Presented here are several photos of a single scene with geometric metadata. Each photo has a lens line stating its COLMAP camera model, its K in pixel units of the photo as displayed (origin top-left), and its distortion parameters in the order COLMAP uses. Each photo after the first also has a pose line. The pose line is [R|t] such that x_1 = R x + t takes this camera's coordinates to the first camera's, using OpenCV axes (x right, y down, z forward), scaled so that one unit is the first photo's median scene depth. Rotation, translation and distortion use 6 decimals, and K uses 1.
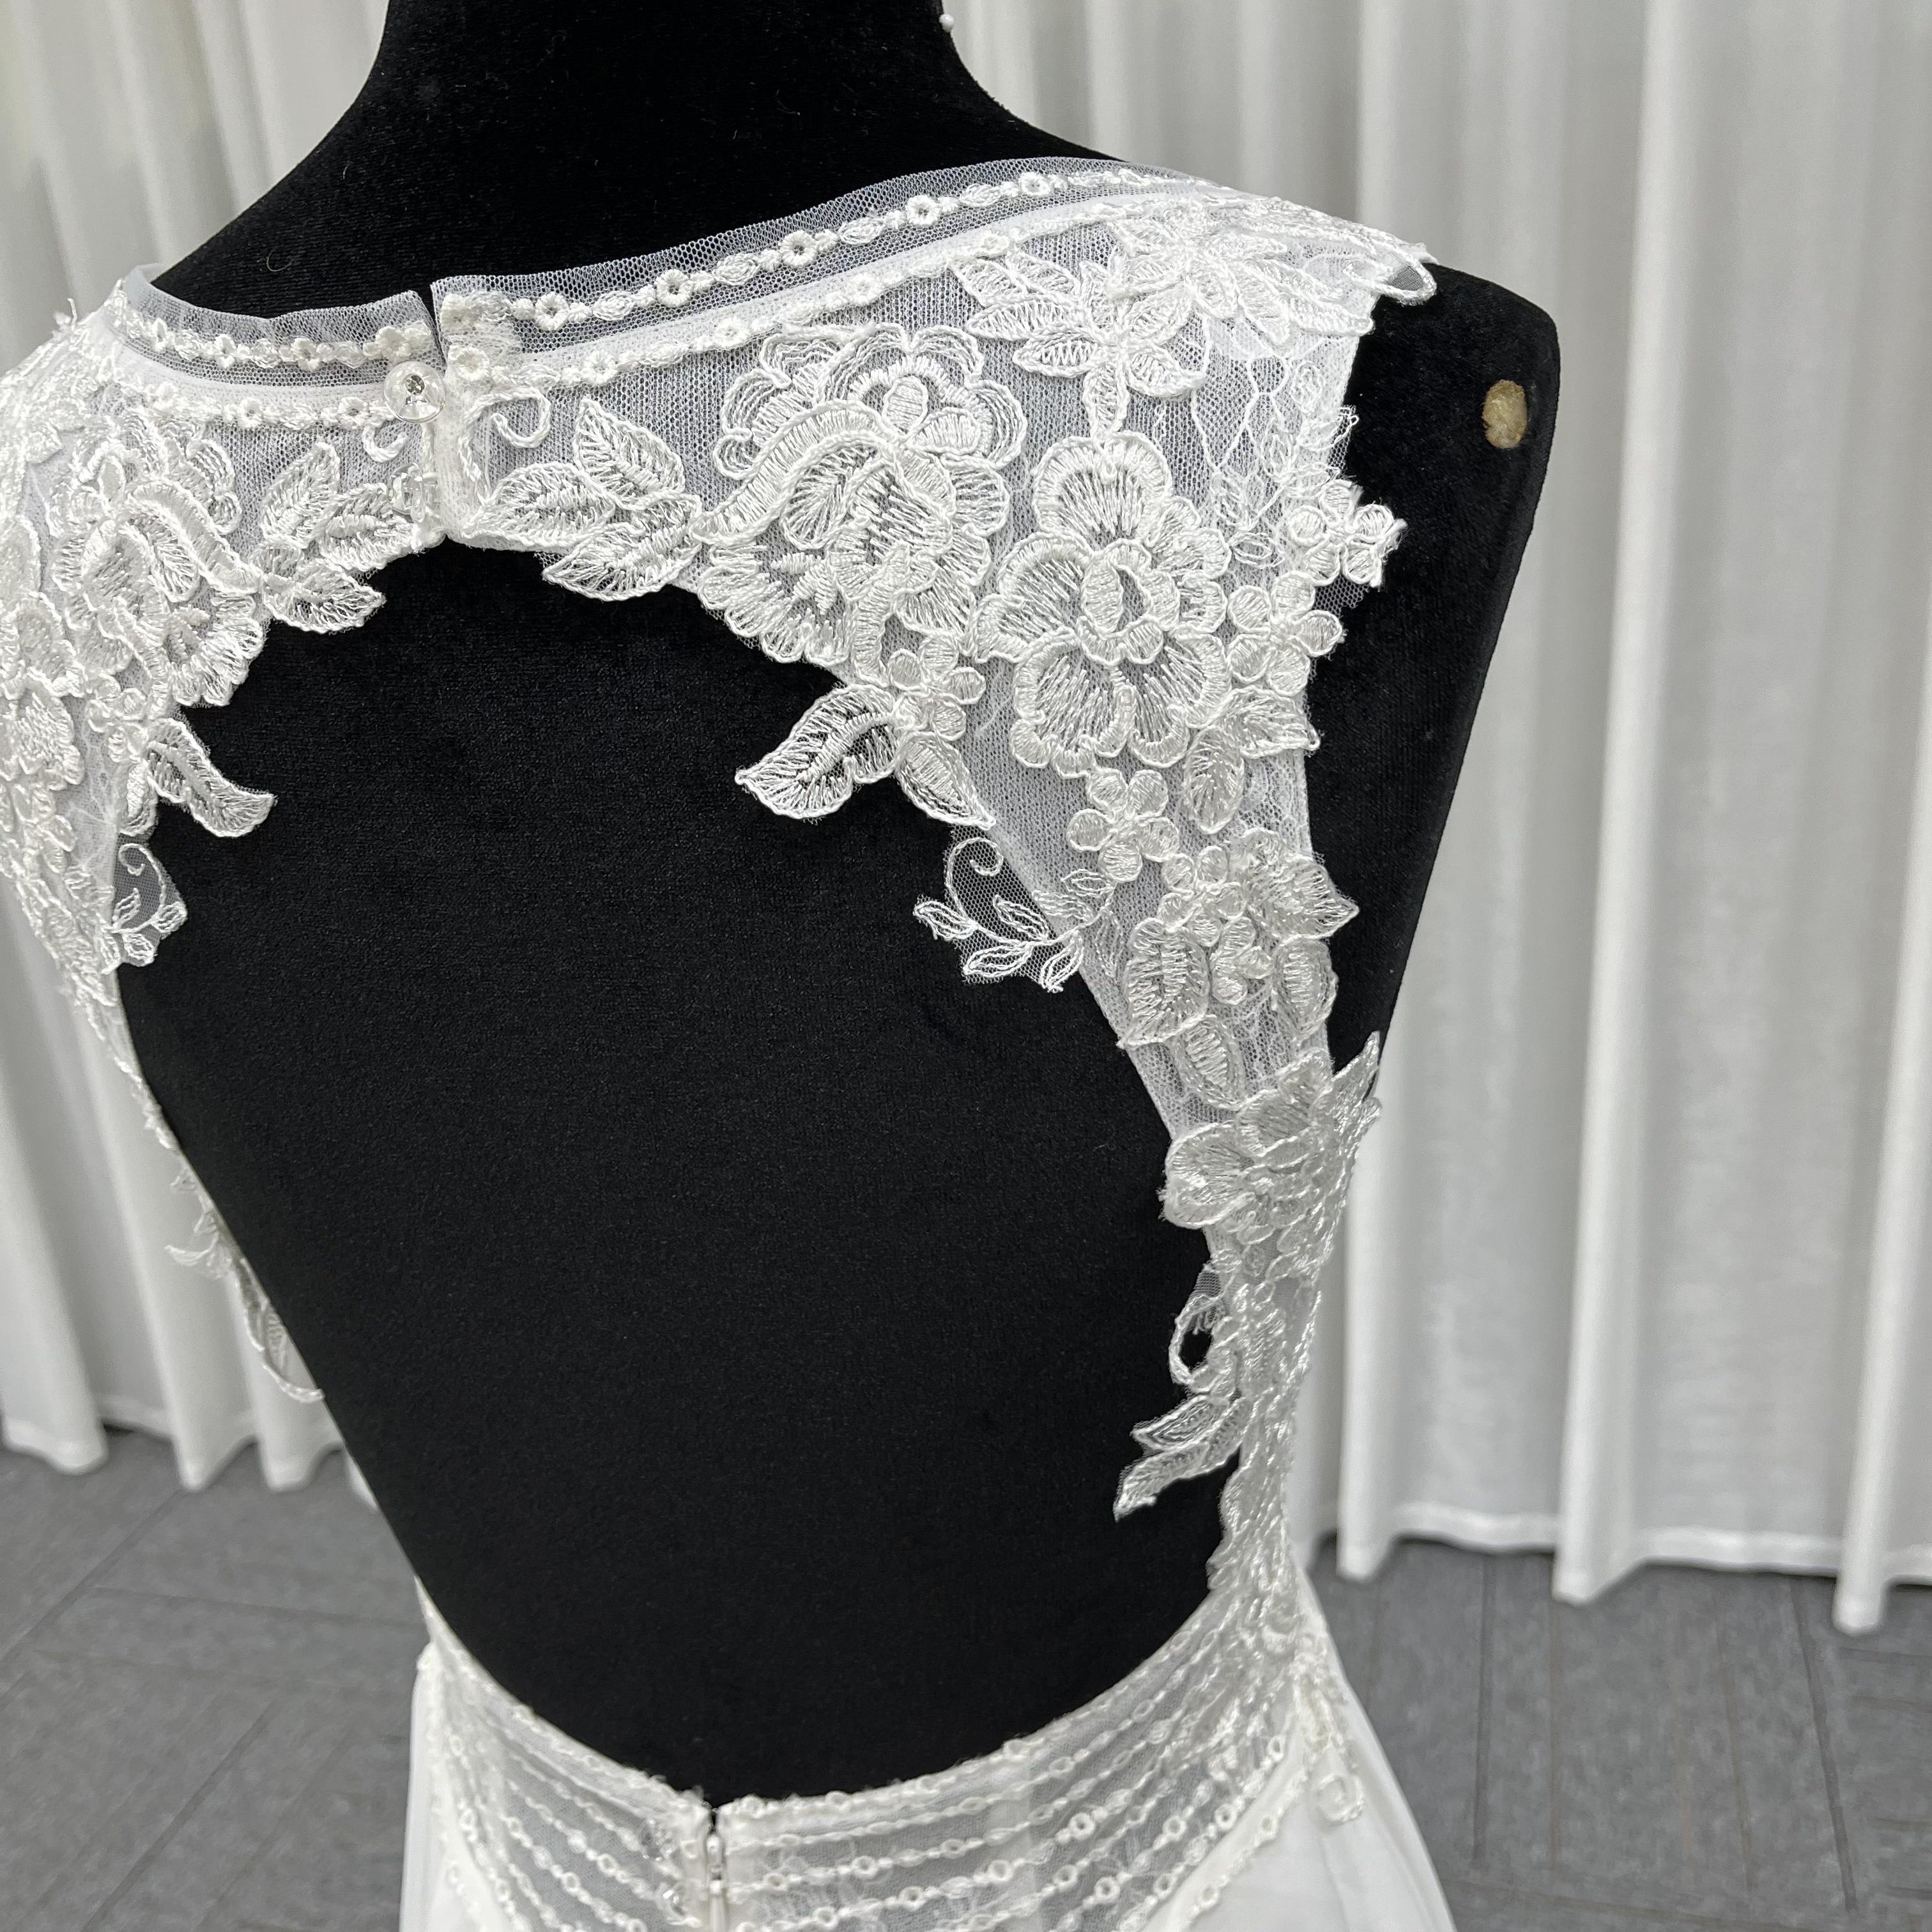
lens RADIAL K [[1984.7, 0, 972.4], [0, 1984.7, 978.3], [0, 0, 1]] dist [0.023669, -0.019306]
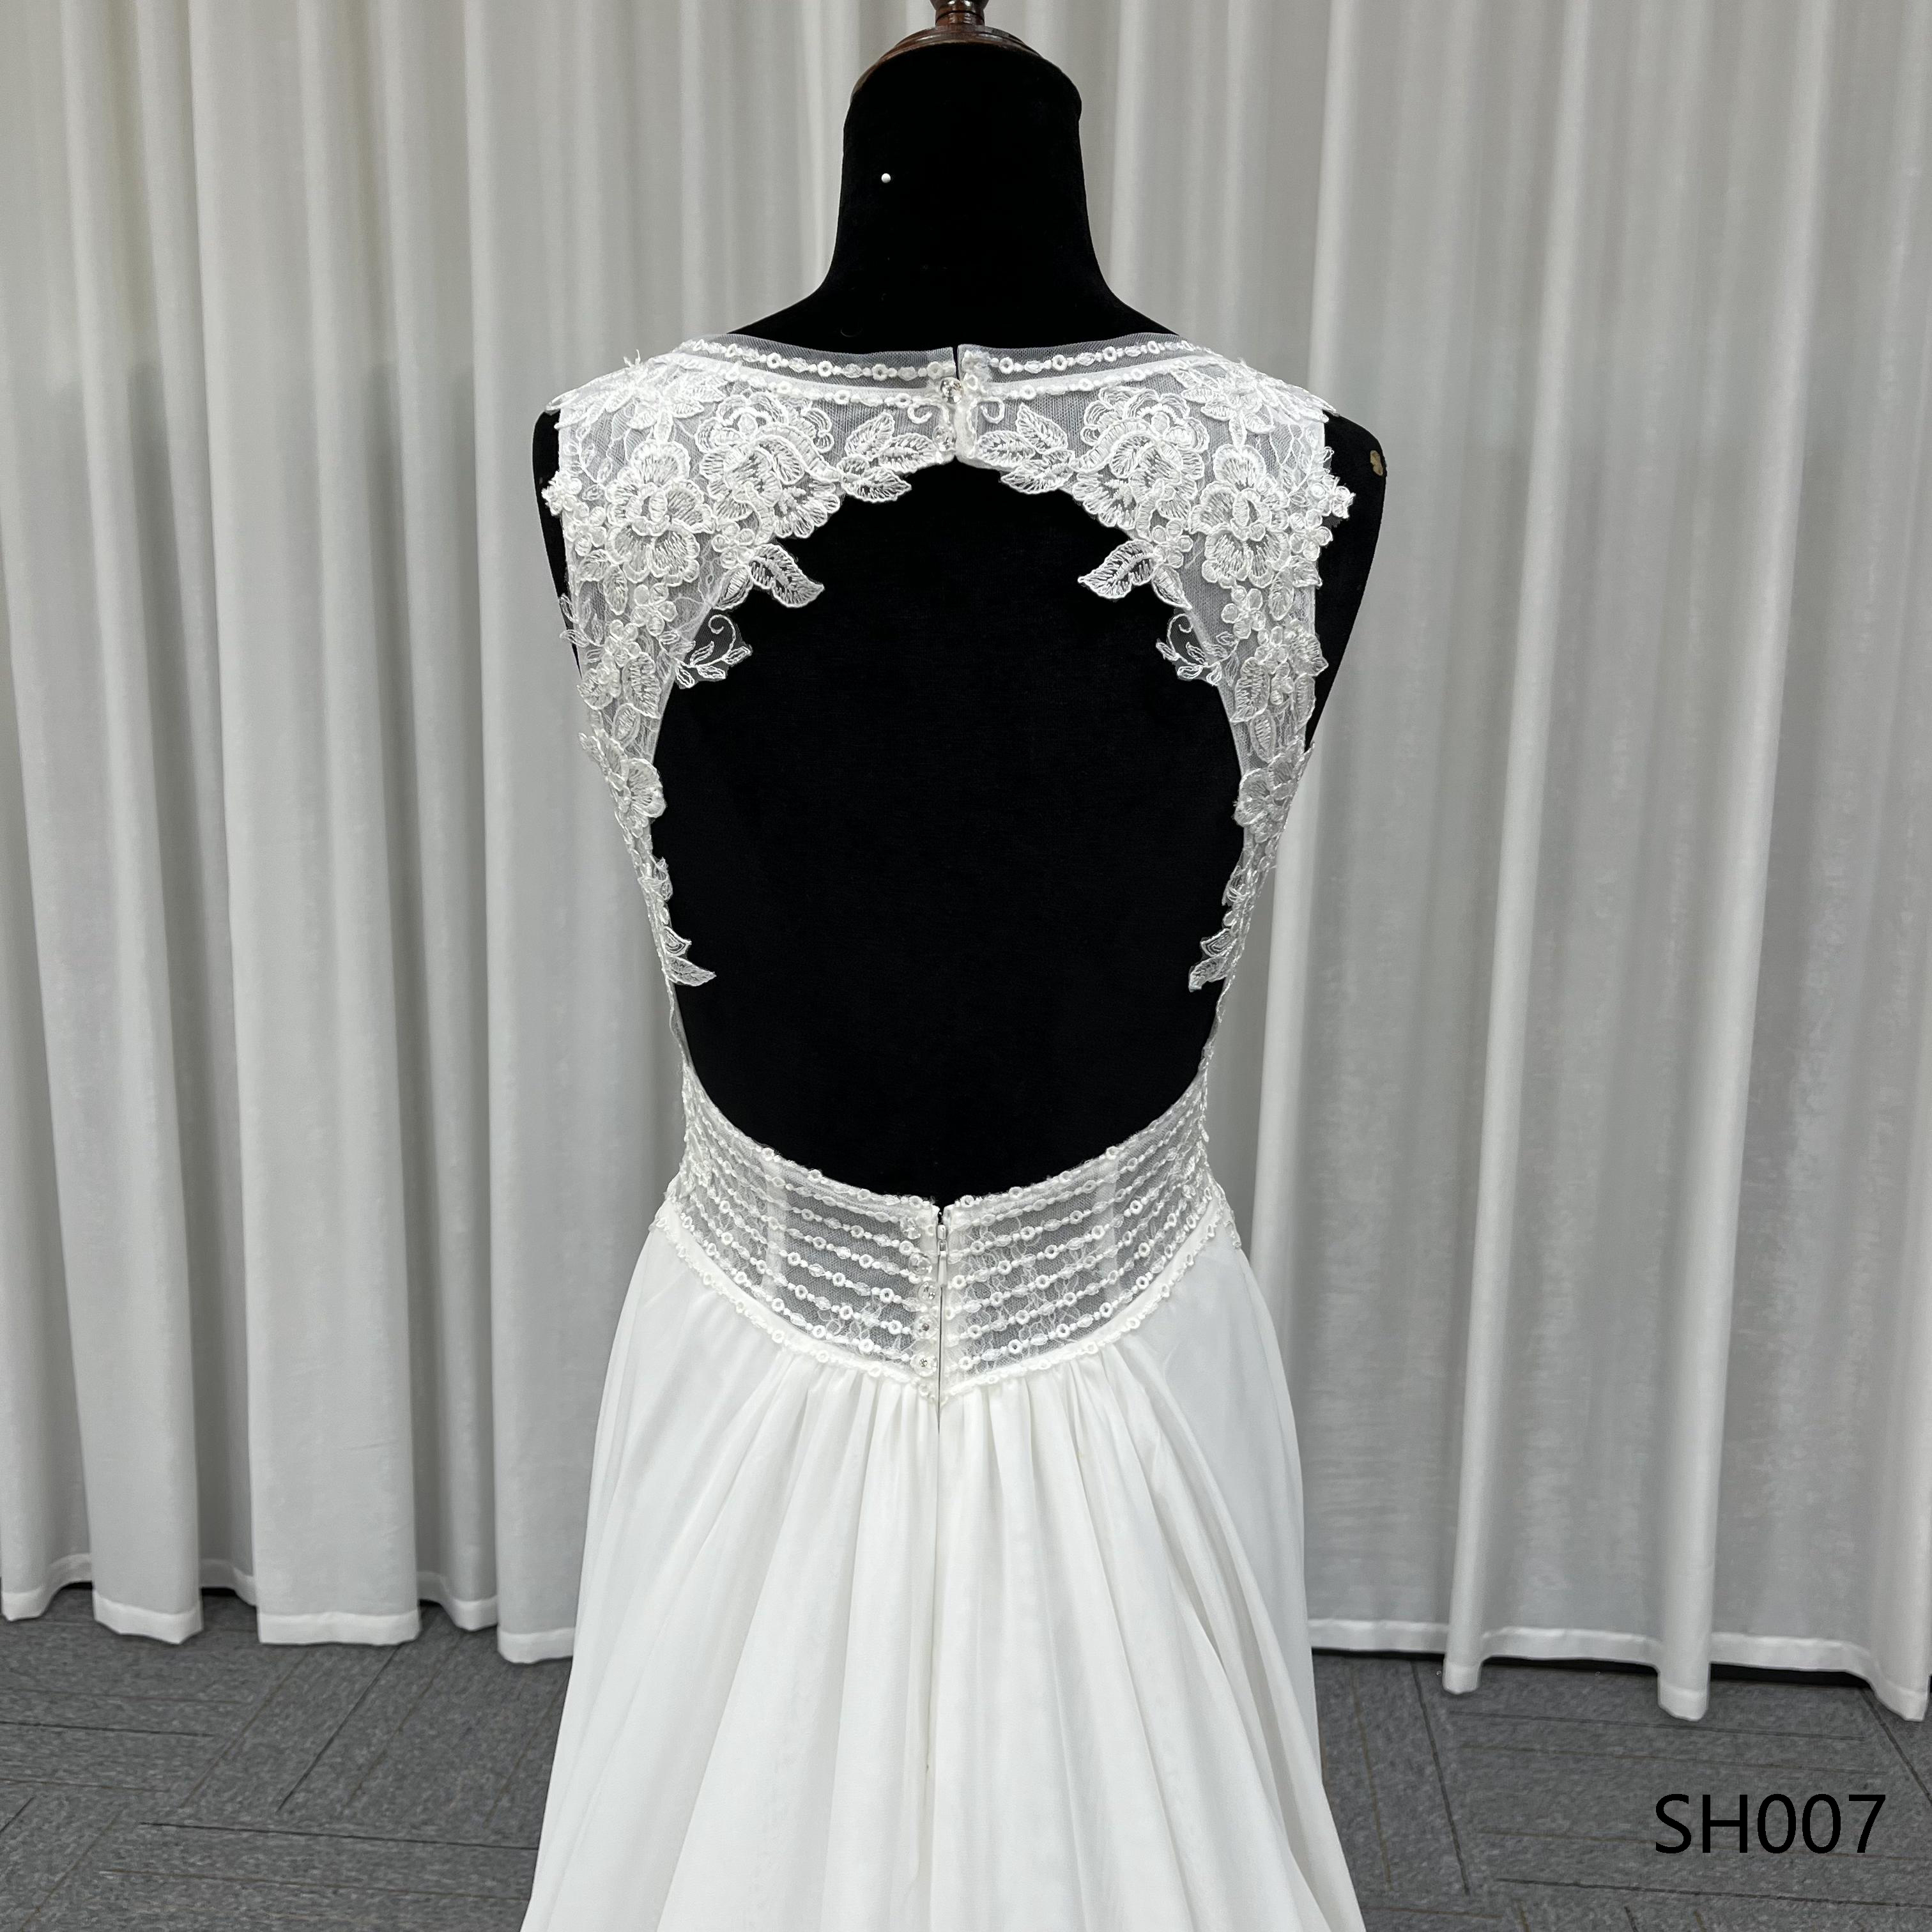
lens RADIAL K [[1984.7, 0, 972.4], [0, 1984.7, 978.3], [0, 0, 1]] dist [0.023669, -0.019306]
pose [[0.932927, 0.028319, 0.358949, -1.009549], [0.034864, 0.985114, -0.168332, 0.700300], [-0.358373, 0.169556, 0.918052, -0.894687]]
